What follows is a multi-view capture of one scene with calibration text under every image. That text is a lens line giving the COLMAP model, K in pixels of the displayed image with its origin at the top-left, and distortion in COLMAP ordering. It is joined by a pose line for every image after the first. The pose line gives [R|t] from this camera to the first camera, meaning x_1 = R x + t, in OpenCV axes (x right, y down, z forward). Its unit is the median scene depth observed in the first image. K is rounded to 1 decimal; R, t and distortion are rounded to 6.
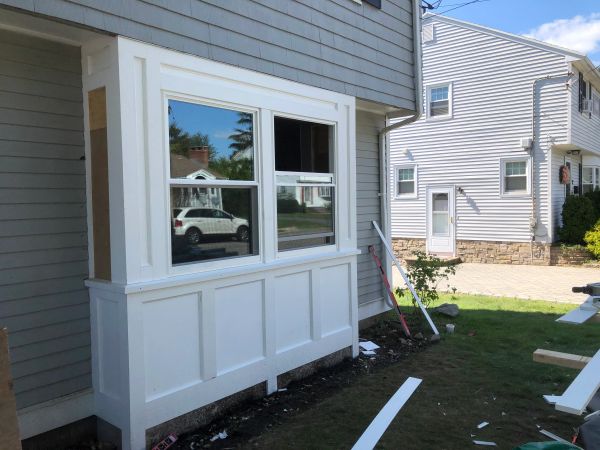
lens RADIAL K [[494.7, 0, 297.8], [0, 494.7, 217.9], [0, 0, 1]] dist [0.062181, -0.114429]
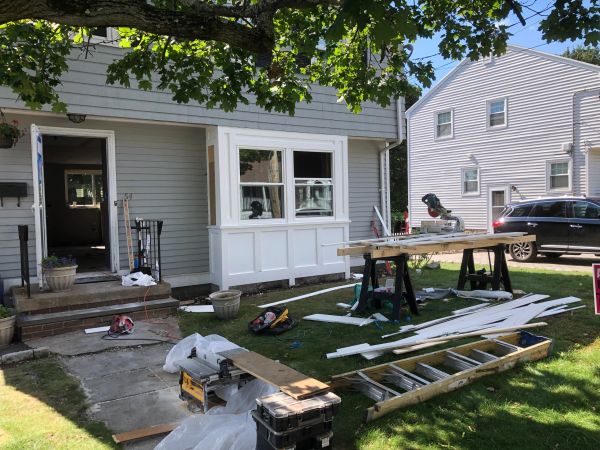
lens RADIAL K [[494.7, 0, 297.8], [0, 494.7, 217.9], [0, 0, 1]] dist [0.062181, -0.114429]
pose [[0.963892, 0.000294, -0.266292, 0.338689], [-0.002214, 0.999974, -0.006910, 0.056094], [0.266283, 0.007250, 0.963868, -0.634068]]
